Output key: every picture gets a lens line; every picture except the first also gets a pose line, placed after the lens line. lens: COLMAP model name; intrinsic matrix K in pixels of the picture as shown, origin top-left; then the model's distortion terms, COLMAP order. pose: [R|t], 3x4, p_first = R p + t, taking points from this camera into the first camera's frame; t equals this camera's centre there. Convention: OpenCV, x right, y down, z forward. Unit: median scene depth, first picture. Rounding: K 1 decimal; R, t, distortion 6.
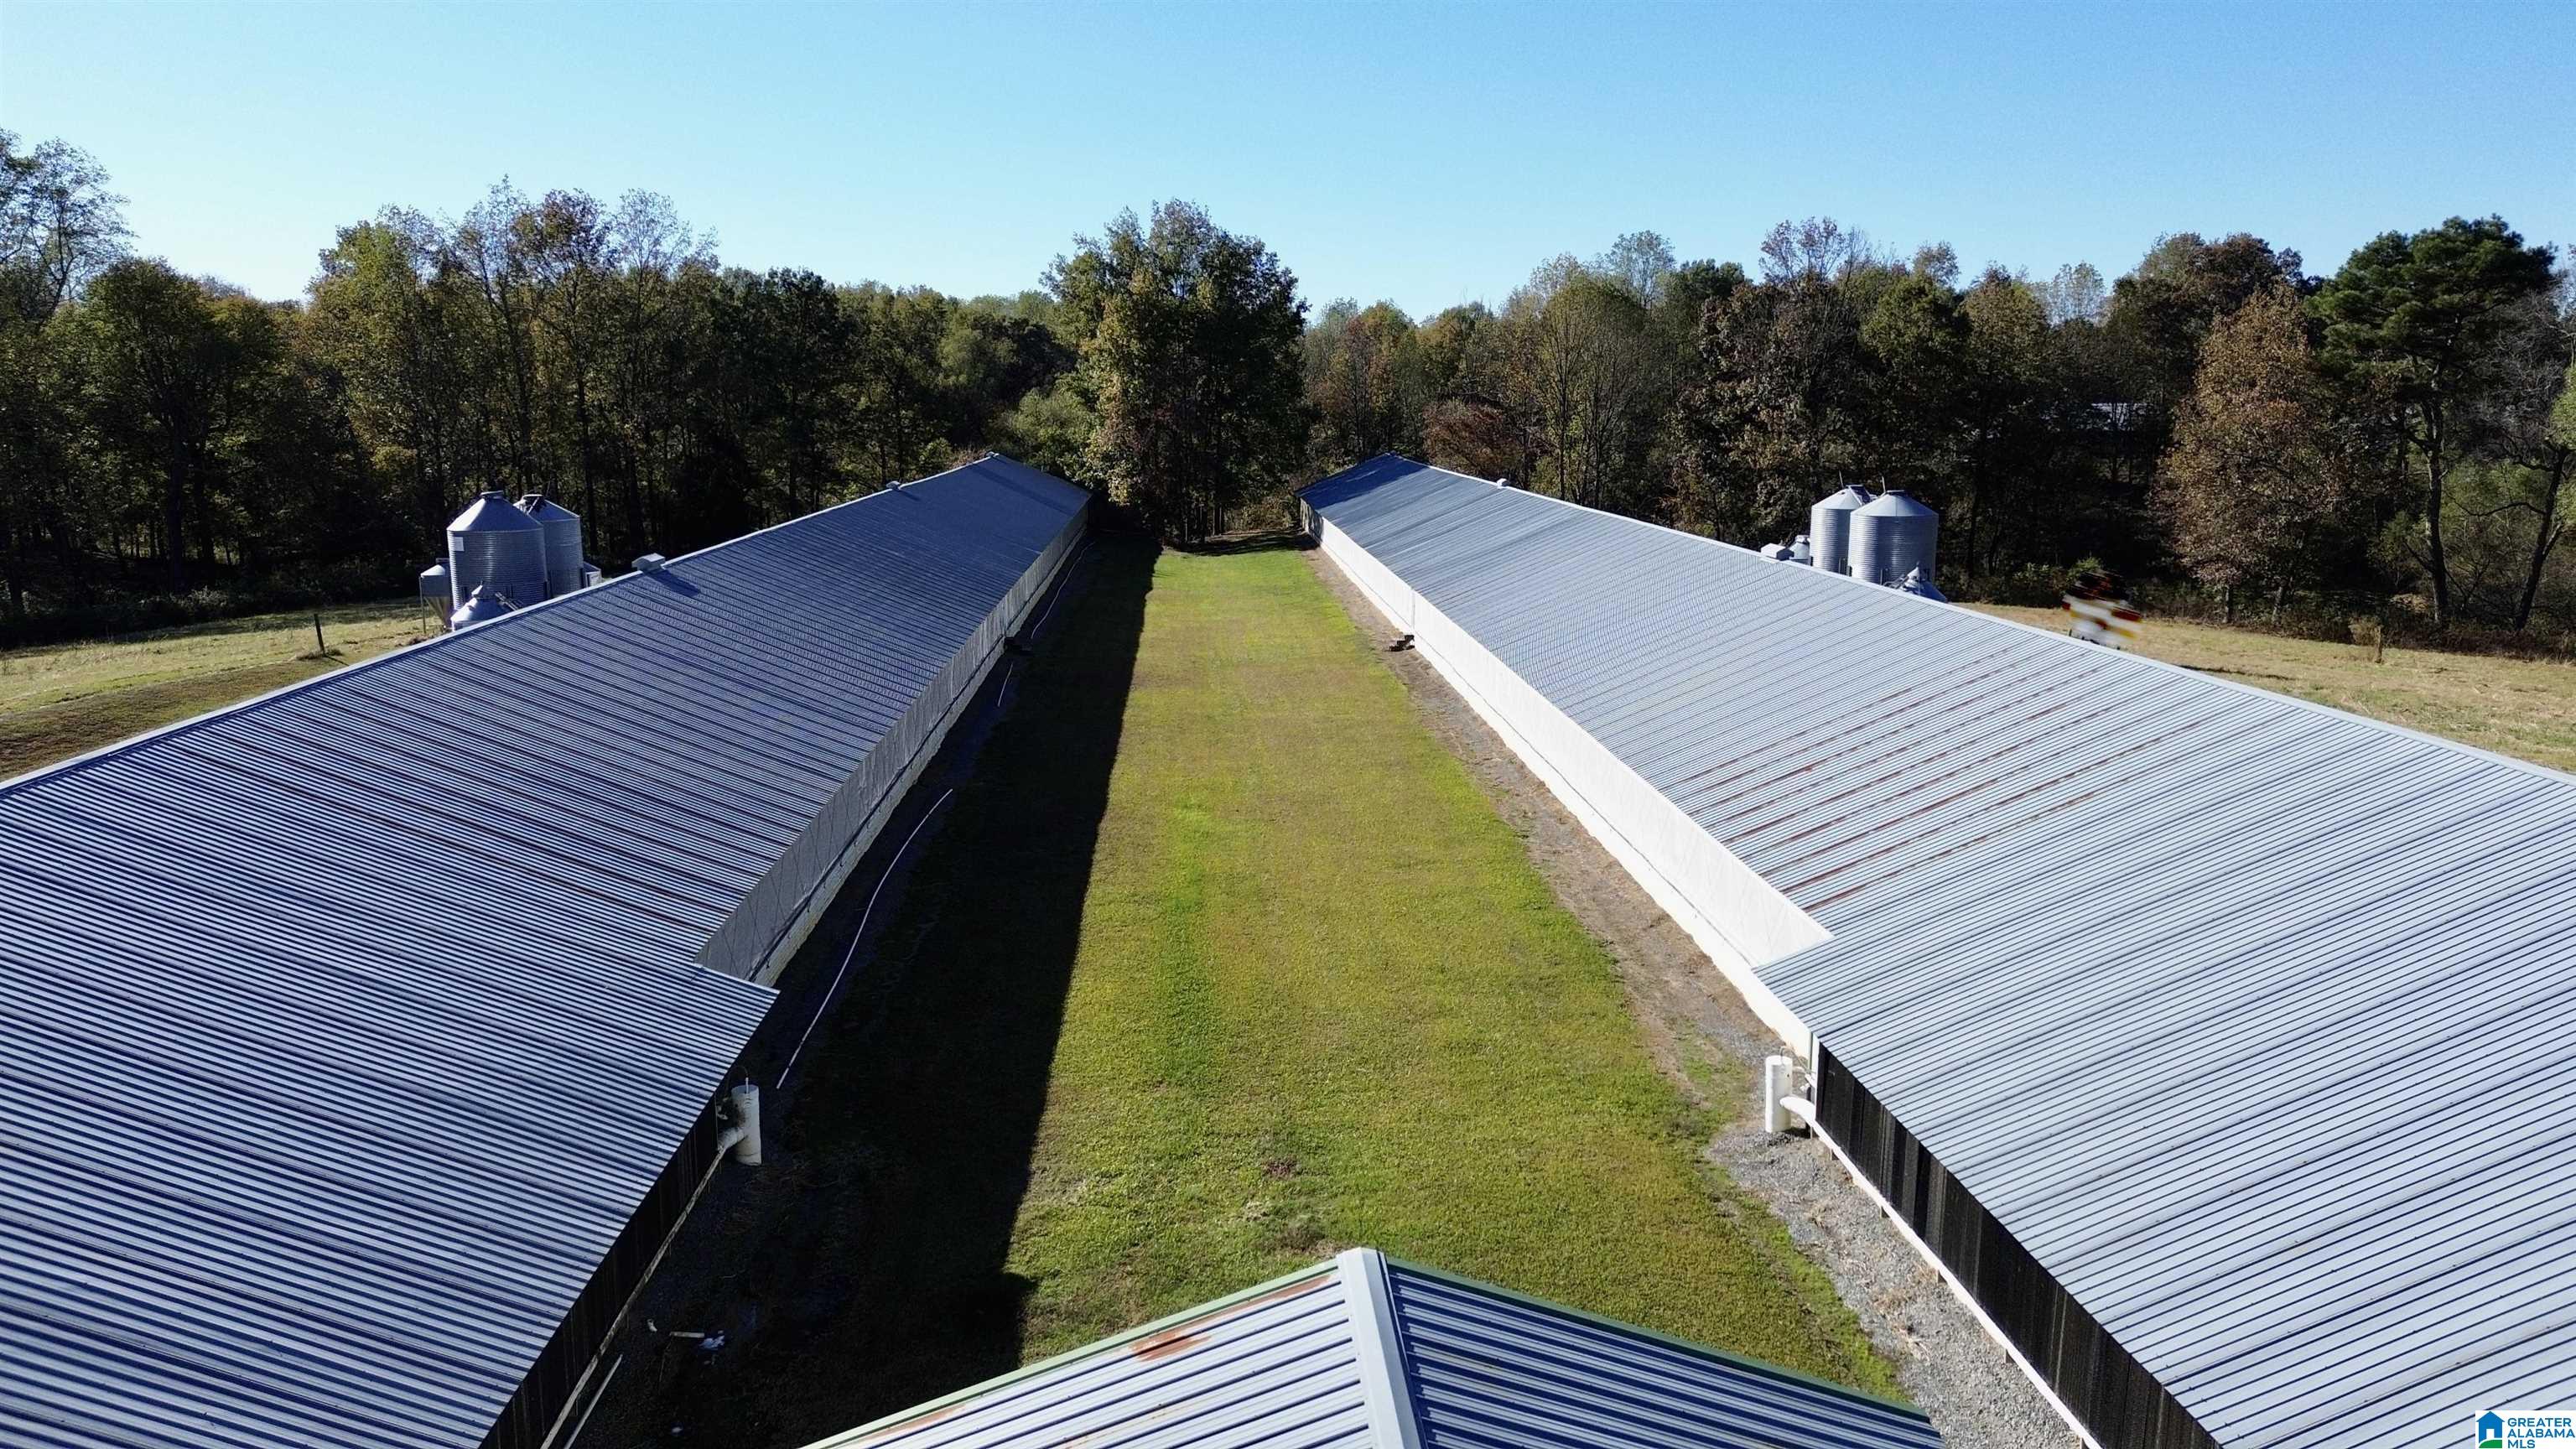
lens RADIAL K [[1828.5, 0, 1283.8], [0, 1828.5, 721.3], [0, 0, 1]] dist [0.006419, -0.015594]
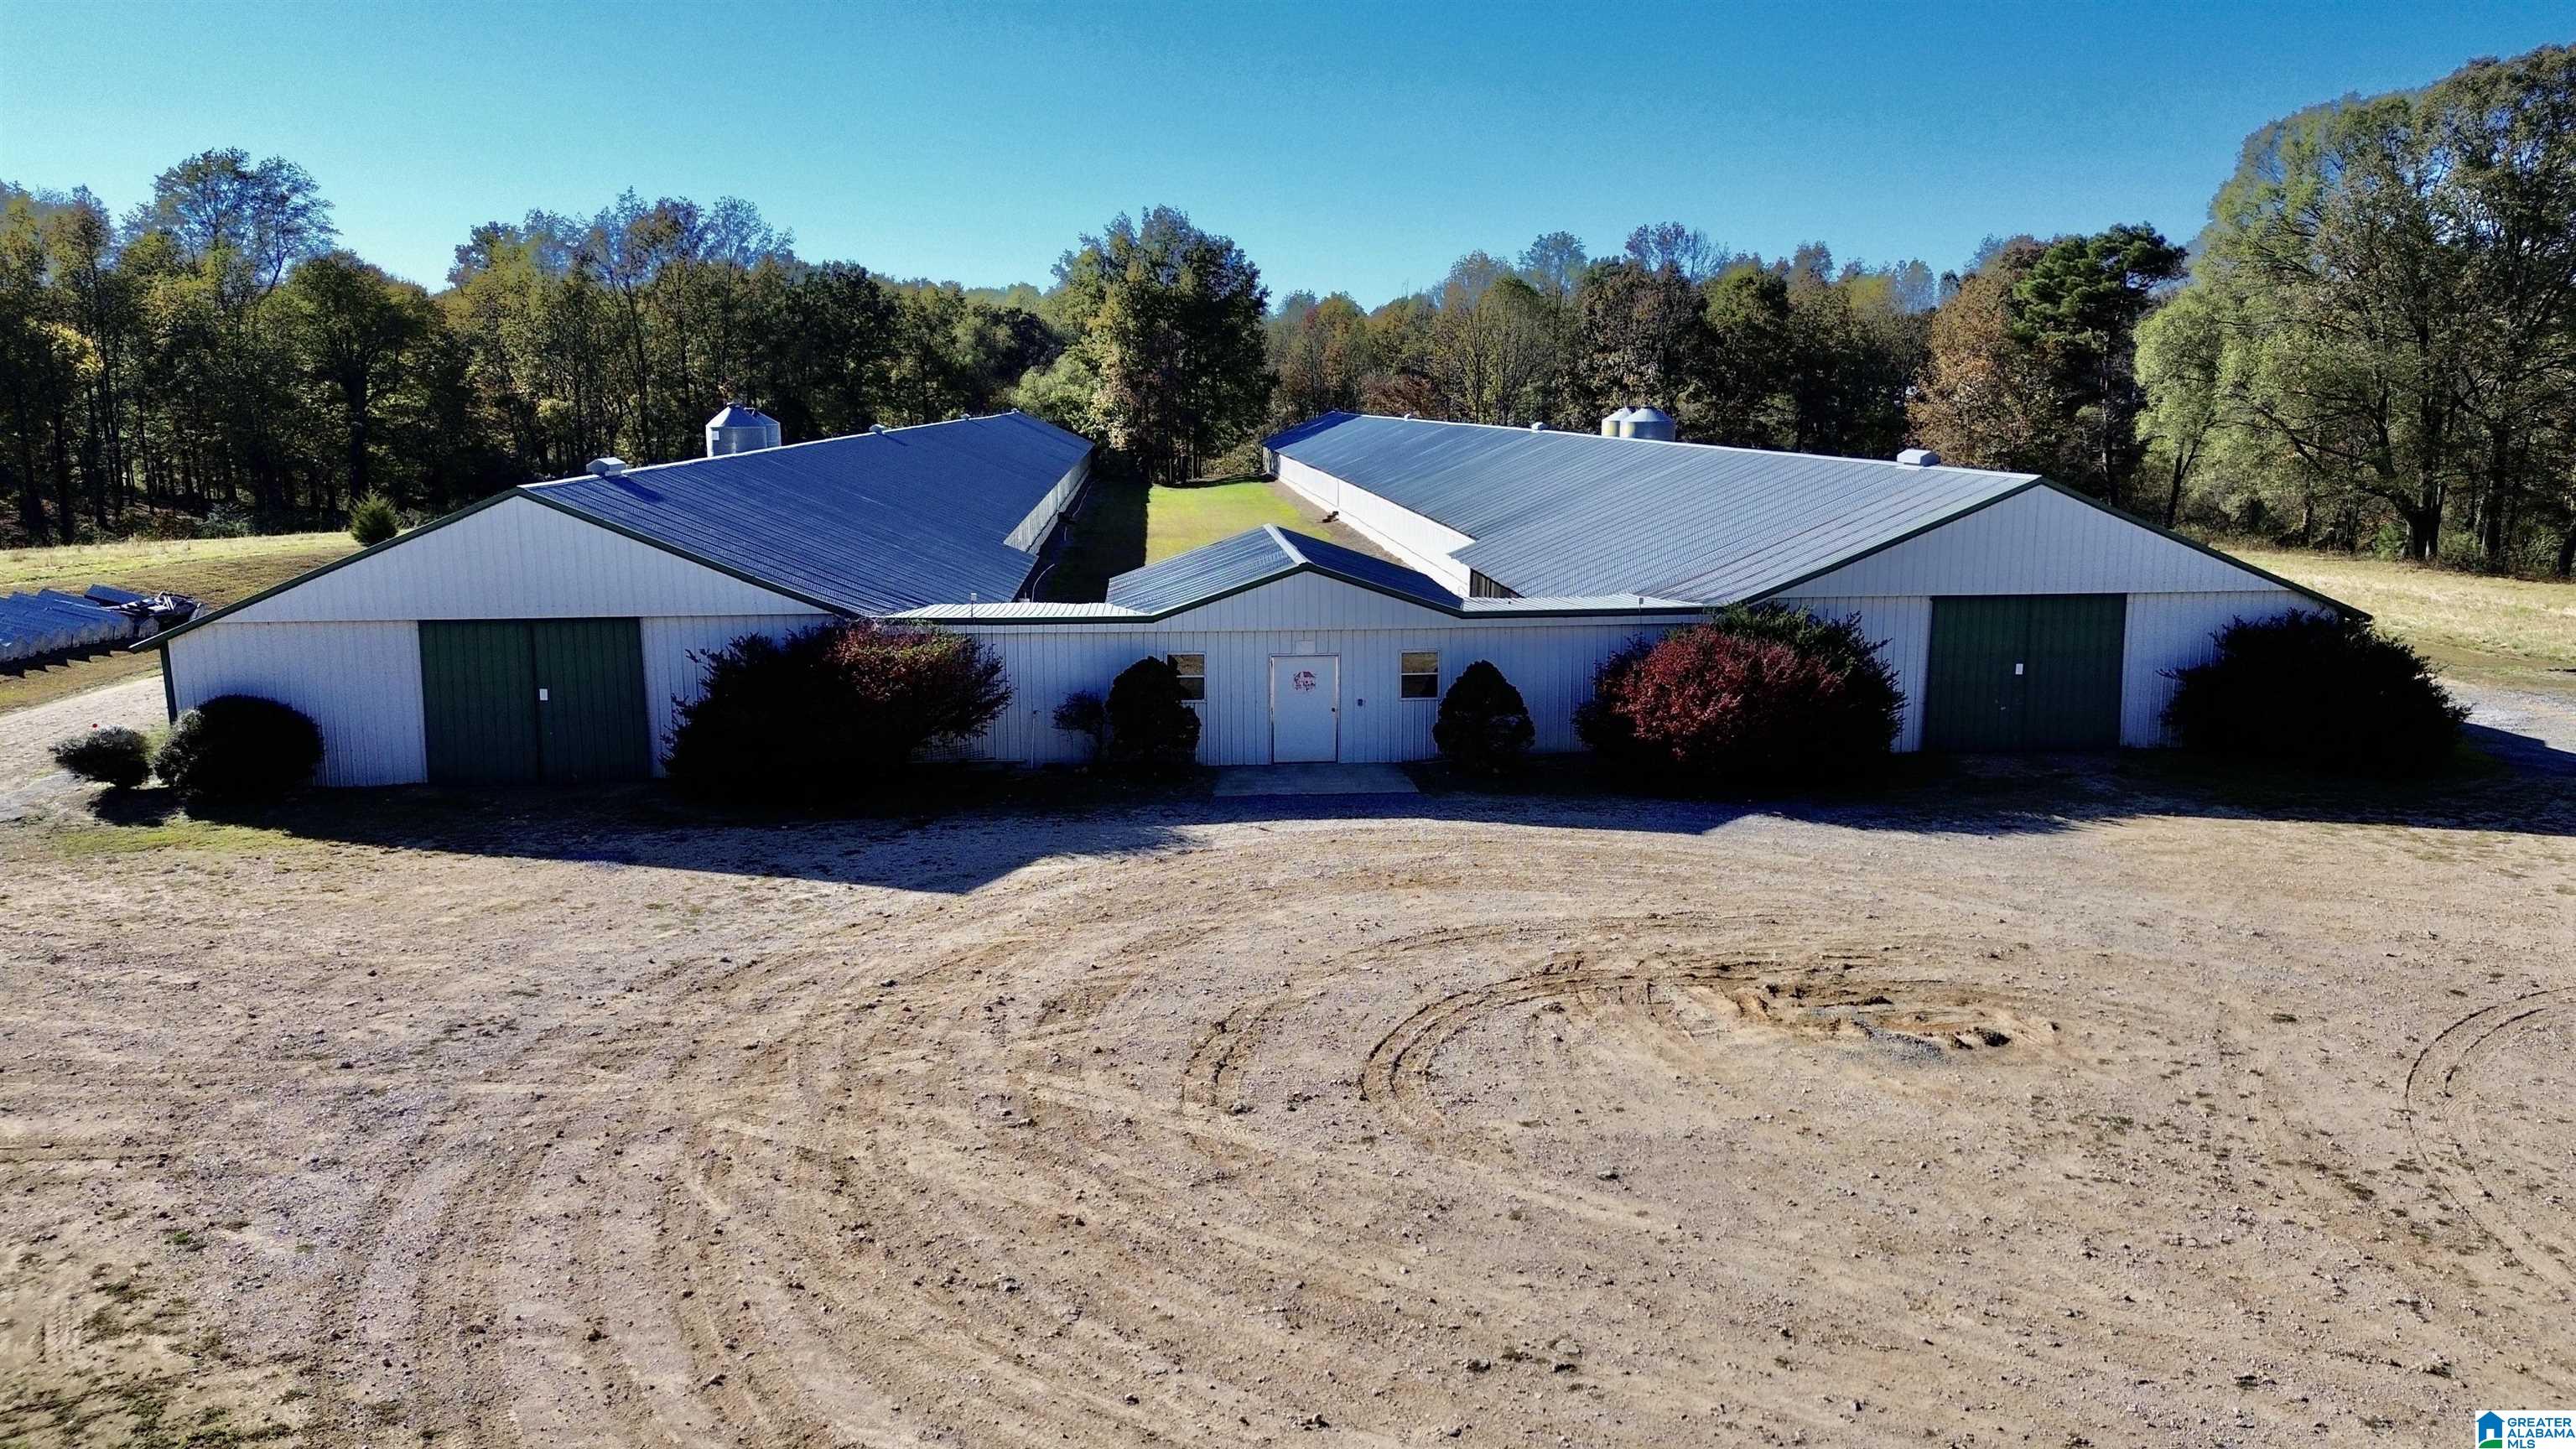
lens RADIAL K [[1828.5, 0, 1289.1], [0, 1828.5, 728.5], [0, 0, 1]] dist [0.006419, -0.015594]
pose [[0.999784, -0.003021, 0.020583, 0.000878], [0.002919, 0.999983, 0.004974, 0.064787], [-0.020598, -0.004913, 0.999776, -0.250453]]
